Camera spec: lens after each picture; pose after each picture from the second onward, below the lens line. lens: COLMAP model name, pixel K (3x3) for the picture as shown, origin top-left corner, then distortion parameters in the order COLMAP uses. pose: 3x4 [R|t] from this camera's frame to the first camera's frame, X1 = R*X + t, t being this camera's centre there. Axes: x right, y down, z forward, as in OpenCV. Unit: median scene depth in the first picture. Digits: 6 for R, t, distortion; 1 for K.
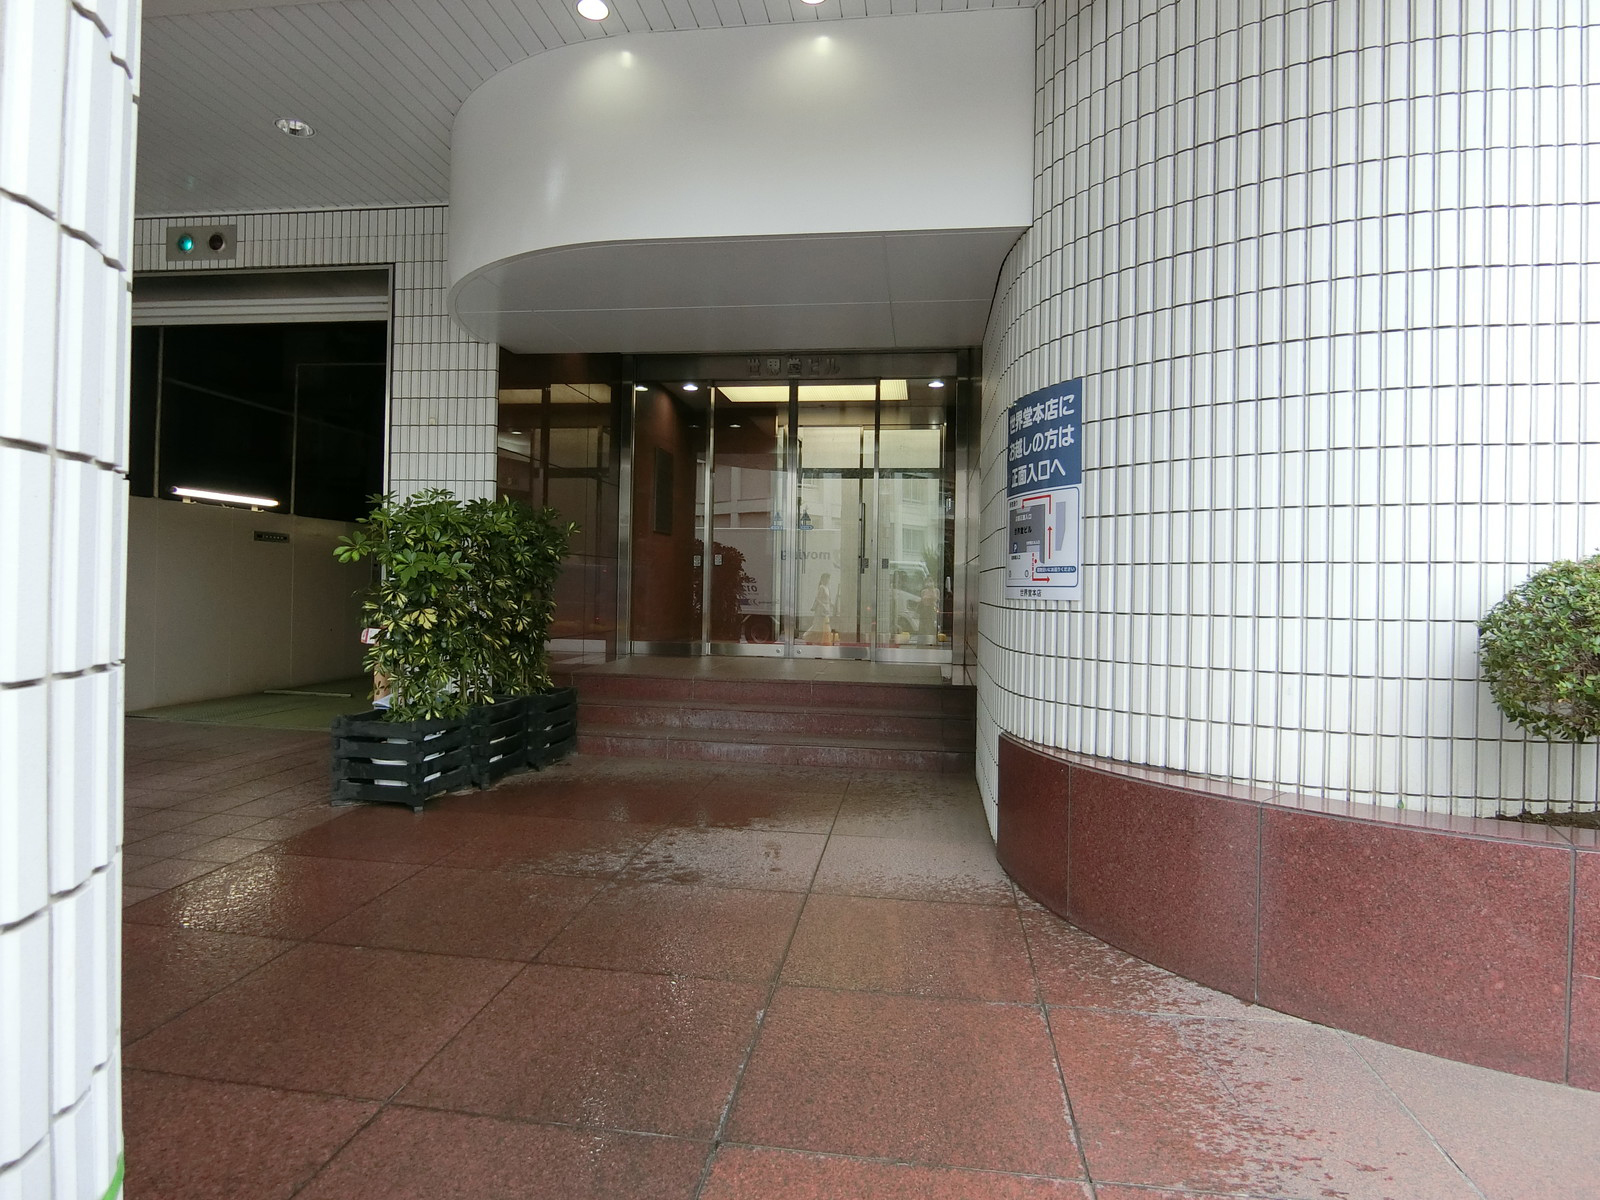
lens RADIAL K [[890.4, 0, 800.0], [0, 890.4, 600.0], [0, 0, 1]] dist [0.000434, 0.000199]
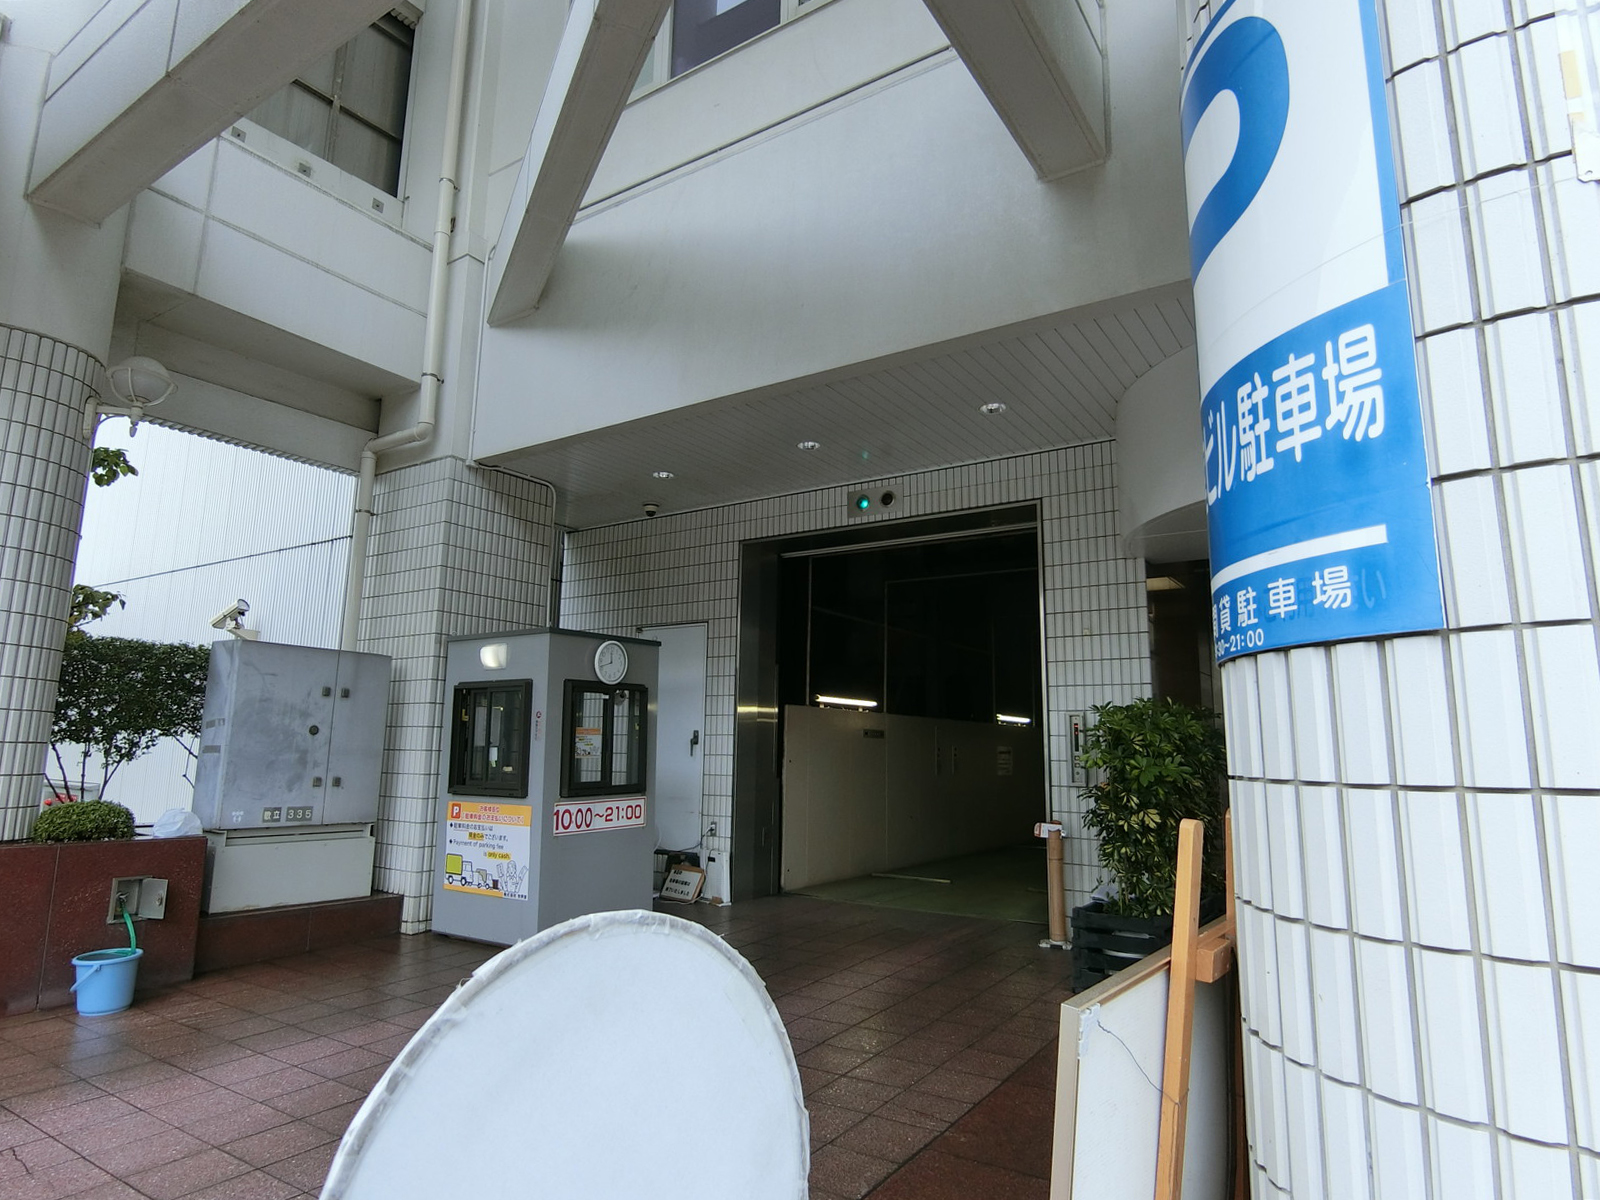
lens RADIAL K [[923.7, 0, 800.0], [0, 923.7, 600.0], [0, 0, 1]] dist [-0.043254, -0.000032]
pose [[0.909407, -0.080650, -0.408014, -0.267110], [0.003250, 0.982367, -0.186936, -0.027111], [0.415896, 0.168675, 0.893633, -0.176962]]
